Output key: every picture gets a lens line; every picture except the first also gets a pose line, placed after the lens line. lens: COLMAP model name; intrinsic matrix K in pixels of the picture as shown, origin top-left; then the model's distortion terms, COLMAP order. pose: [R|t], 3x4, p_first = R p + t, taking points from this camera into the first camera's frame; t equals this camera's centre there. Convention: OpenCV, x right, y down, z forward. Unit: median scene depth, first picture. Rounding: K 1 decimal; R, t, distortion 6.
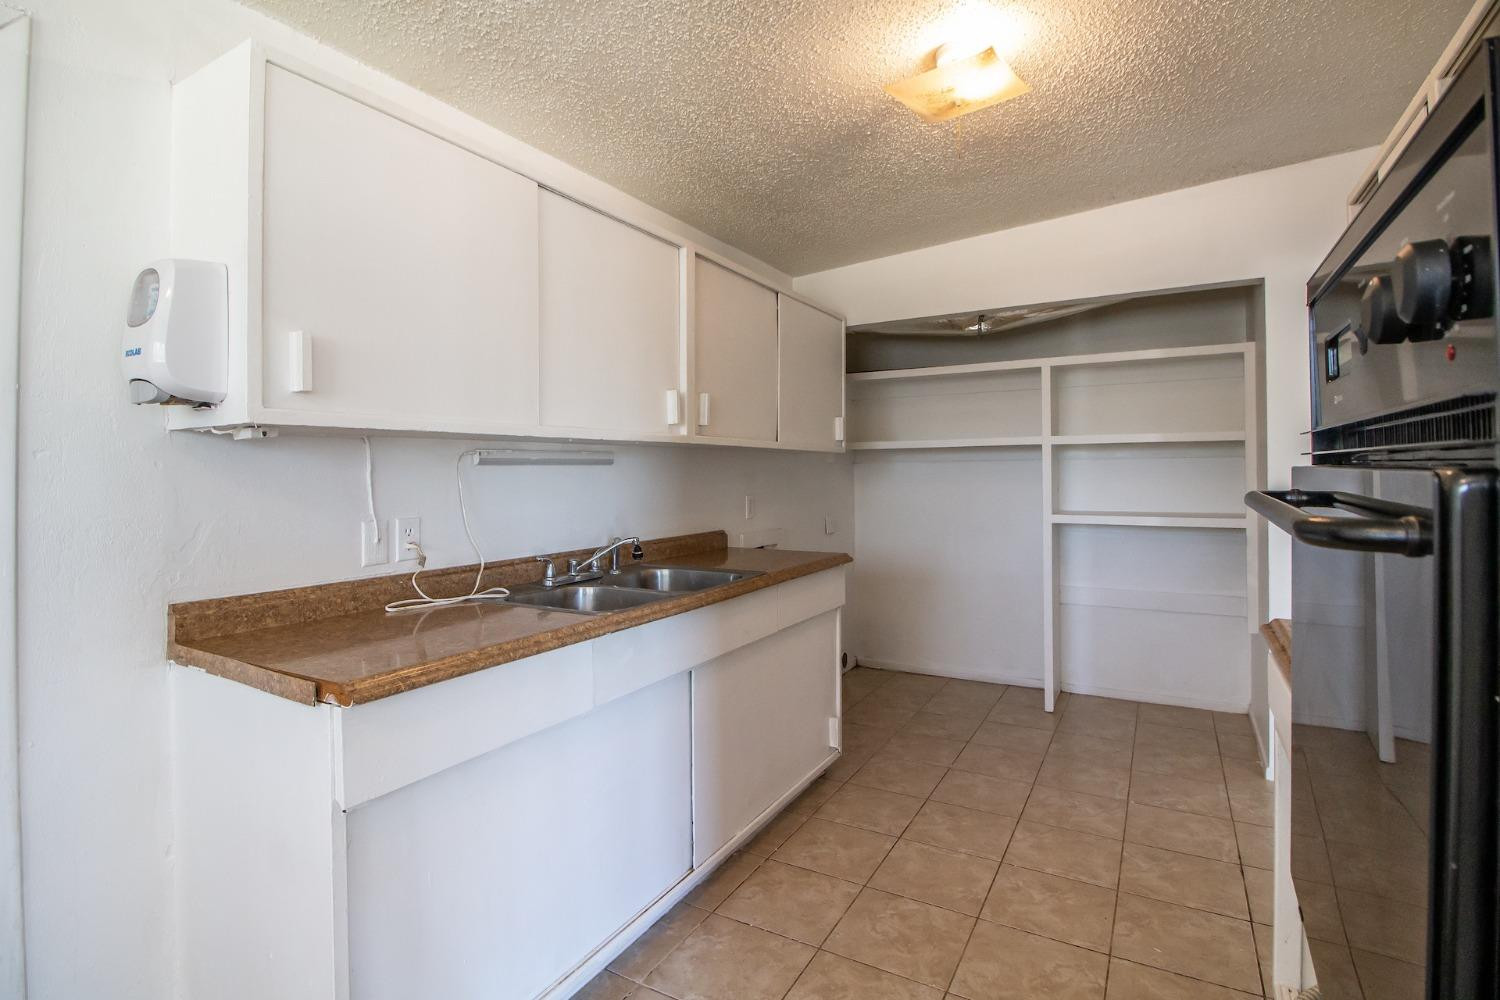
lens RADIAL K [[728.3, 0, 747.8], [0, 728.3, 472.8], [0, 0, 1]] dist [-0.006437, -0.001169]
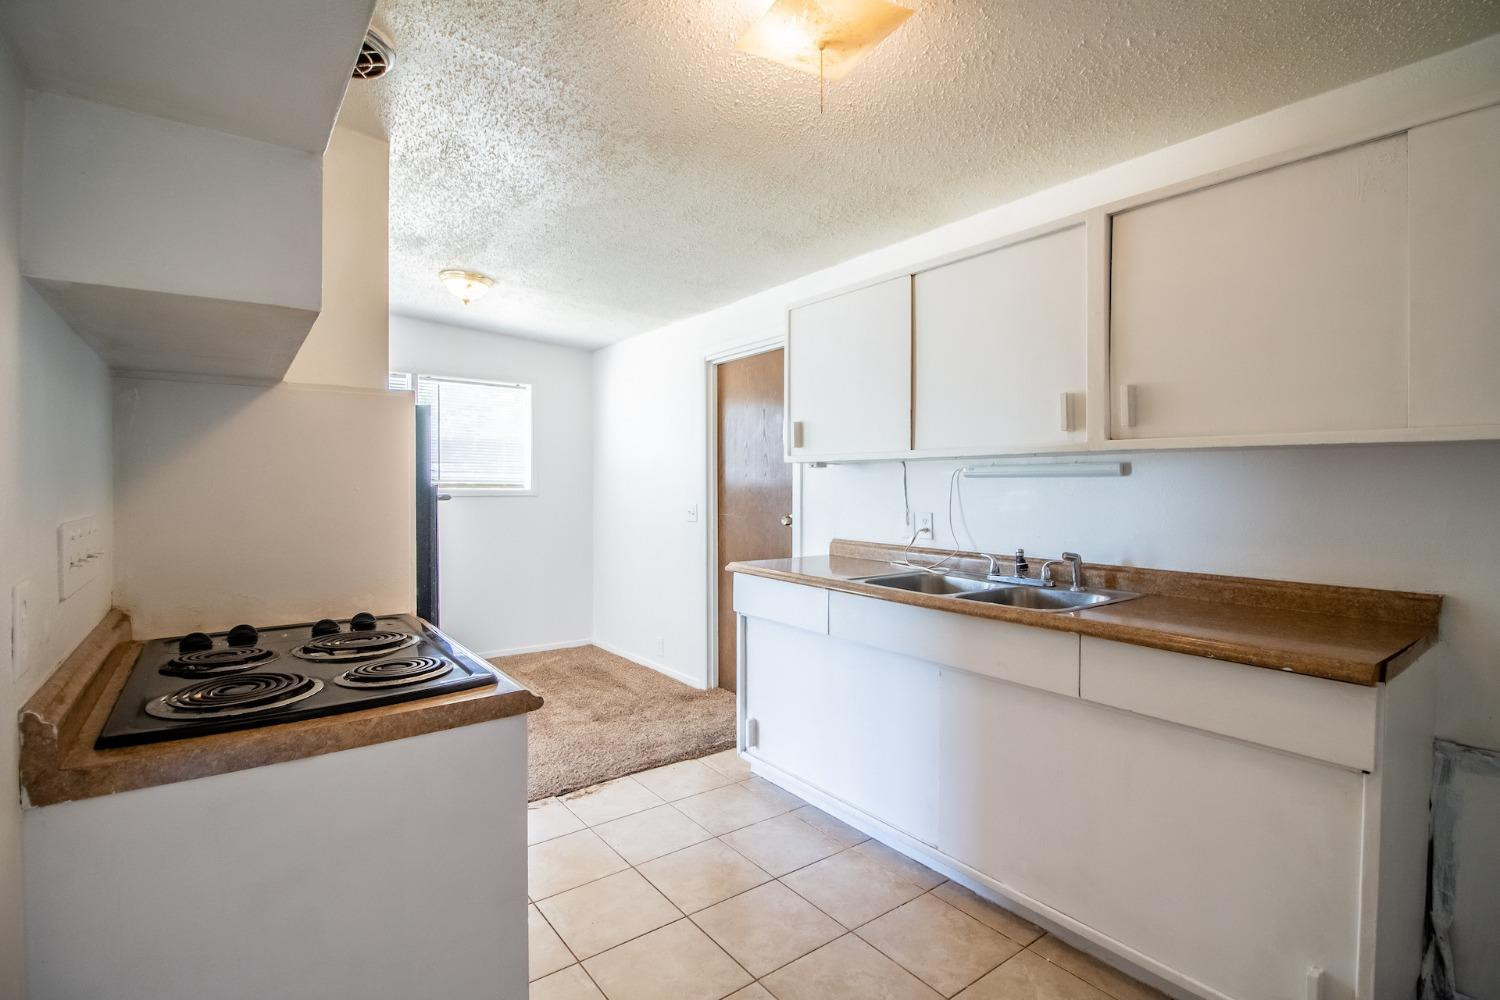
lens RADIAL K [[717.3, 0, 746.0], [0, 717.3, 482.9], [0, 0, 1]] dist [0.001304, -0.015143]
pose [[-0.401954, 0.007562, -0.915629, 0.905440], [0.004274, 0.999970, 0.006382, -0.011008], [0.915650, -0.001349, -0.401974, 1.034849]]
